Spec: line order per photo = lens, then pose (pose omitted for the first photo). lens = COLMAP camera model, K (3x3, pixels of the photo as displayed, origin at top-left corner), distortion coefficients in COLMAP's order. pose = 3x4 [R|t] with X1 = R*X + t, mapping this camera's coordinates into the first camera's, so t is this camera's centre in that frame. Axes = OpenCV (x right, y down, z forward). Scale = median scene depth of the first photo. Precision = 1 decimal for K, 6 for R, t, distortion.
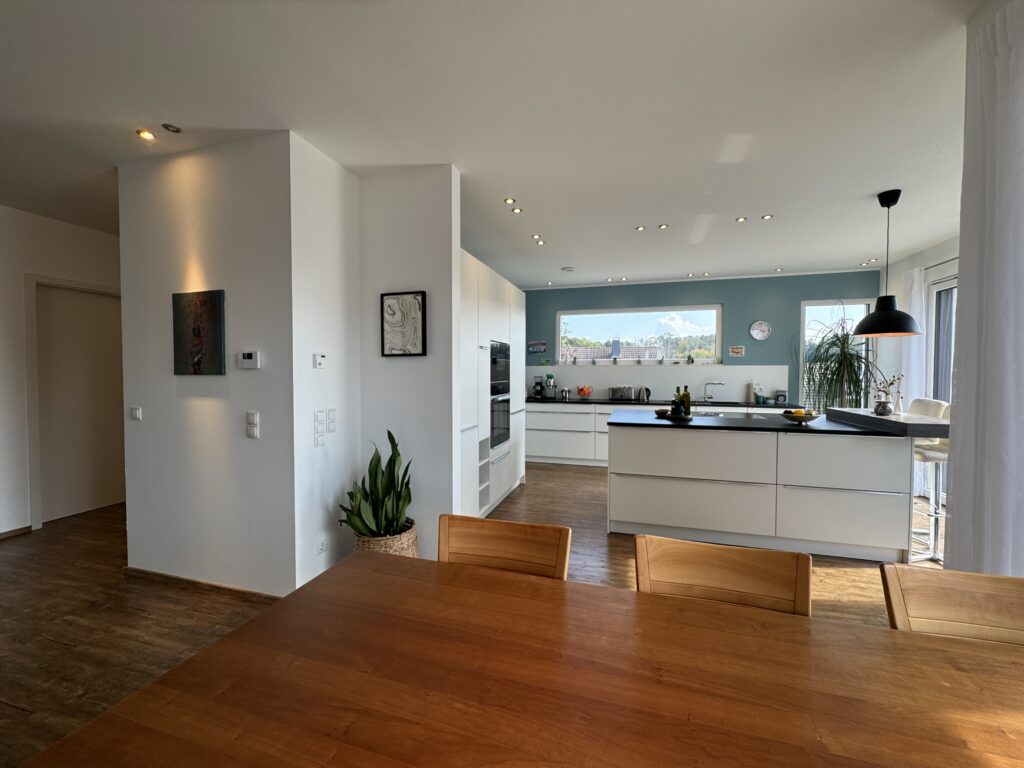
lens RADIAL K [[406.3, 0, 511.8], [0, 406.3, 382.0], [0, 0, 1]] dist [-0.006234, 0.000419]
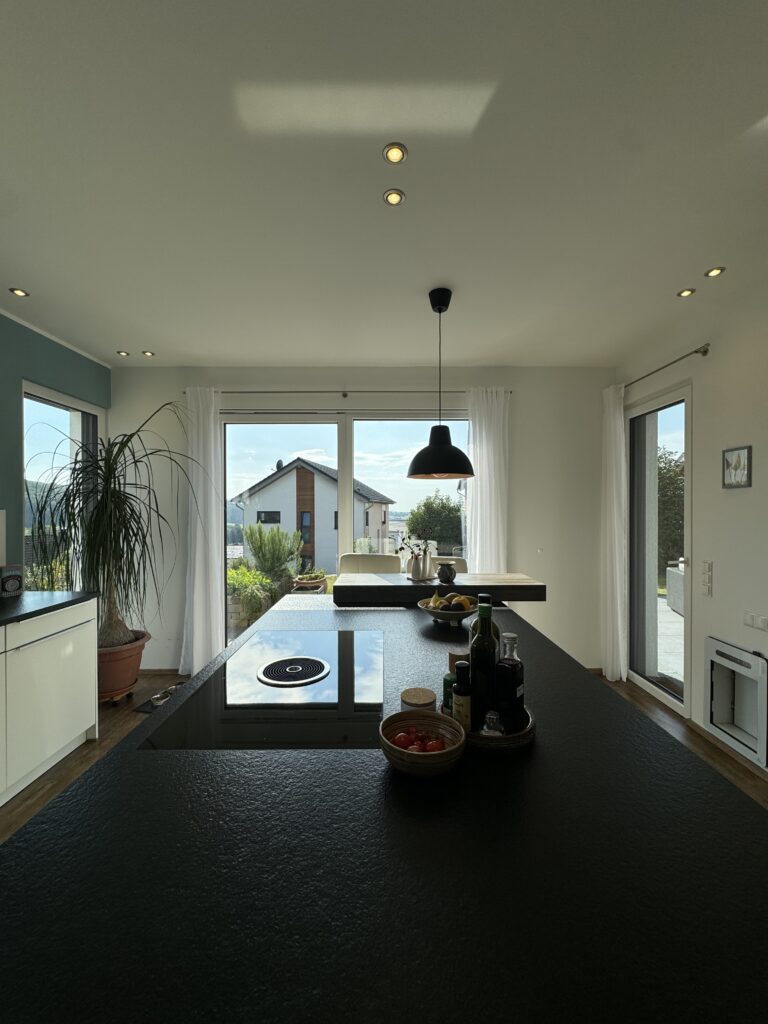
lens RADIAL K [[406.3, 0, 385.9], [0, 406.3, 514.0], [0, 0, 1]] dist [-0.006234, 0.000419]
pose [[-0.289706, -0.016085, 0.956981, 0.131920], [0.020928, 0.999513, 0.023135, -0.042296], [-0.956887, 0.026730, -0.289228, 0.805480]]
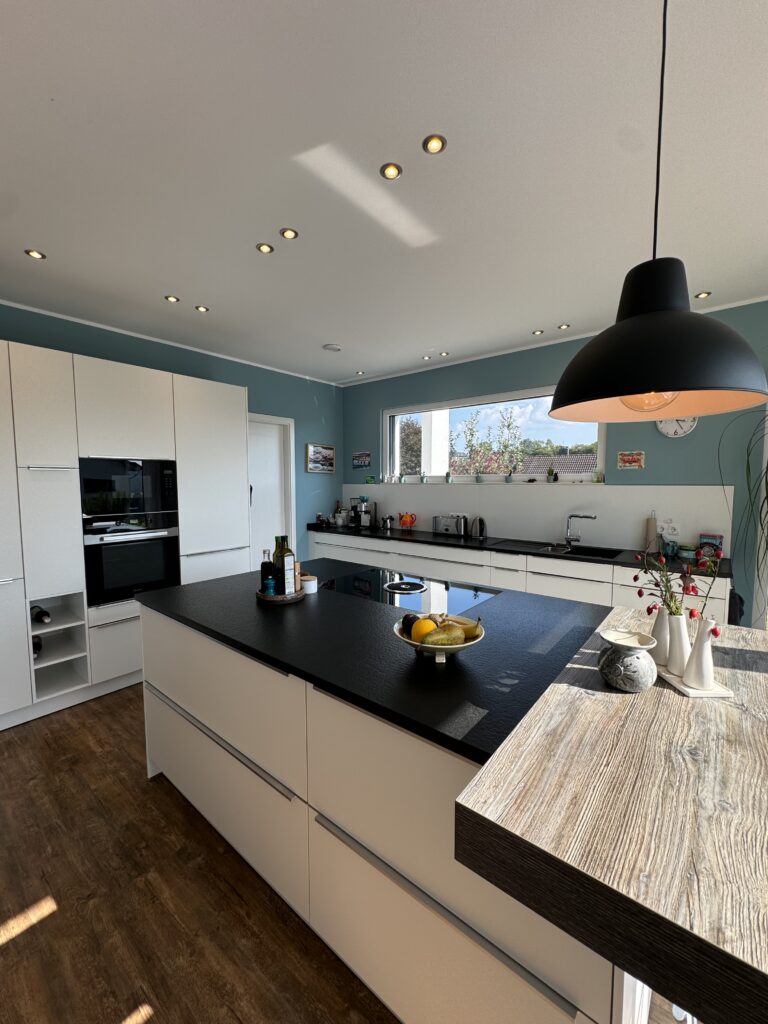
lens RADIAL K [[406.3, 0, 388.3], [0, 406.3, 512.4], [0, 0, 1]] dist [-0.006234, 0.000419]
pose [[0.925620, 0.025986, -0.377562, 0.531538], [-0.007447, 0.998697, 0.050481, -0.033882], [0.378382, -0.043914, 0.924607, 0.410139]]
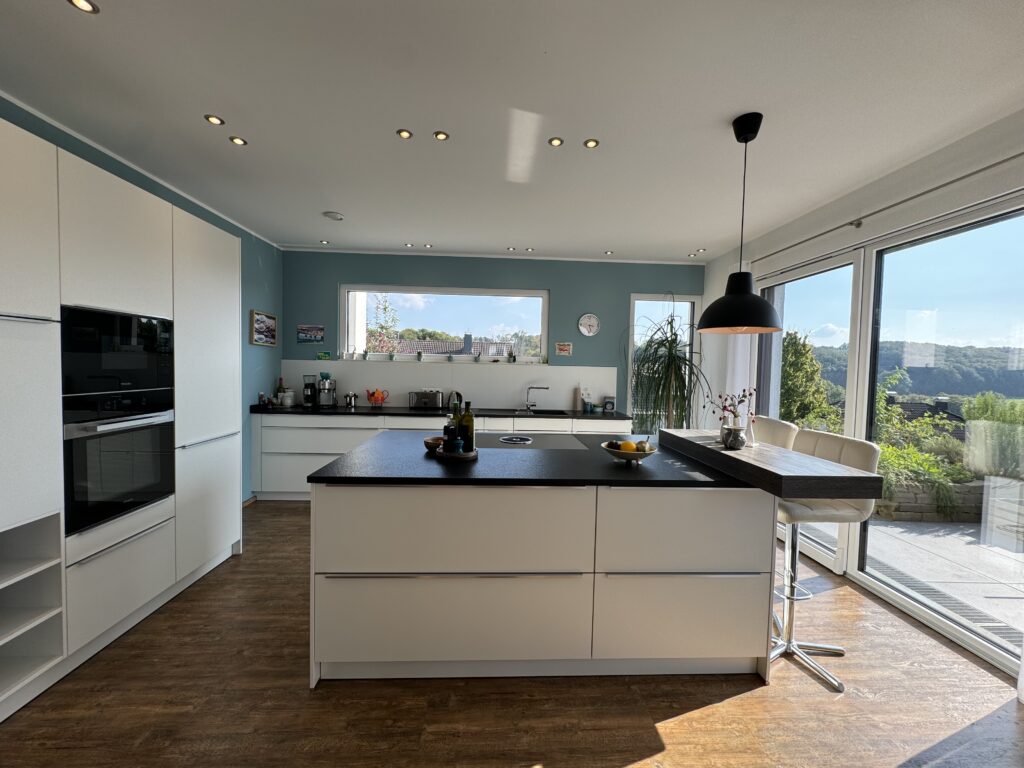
lens RADIAL K [[406.3, 0, 510.9], [0, 406.3, 382.0], [0, 0, 1]] dist [-0.006234, 0.000419]
pose [[0.942708, 0.007832, 0.333528, 0.206196], [-0.013032, 0.999826, 0.013356, -0.020525], [-0.333365, -0.016937, 0.942646, 0.295234]]
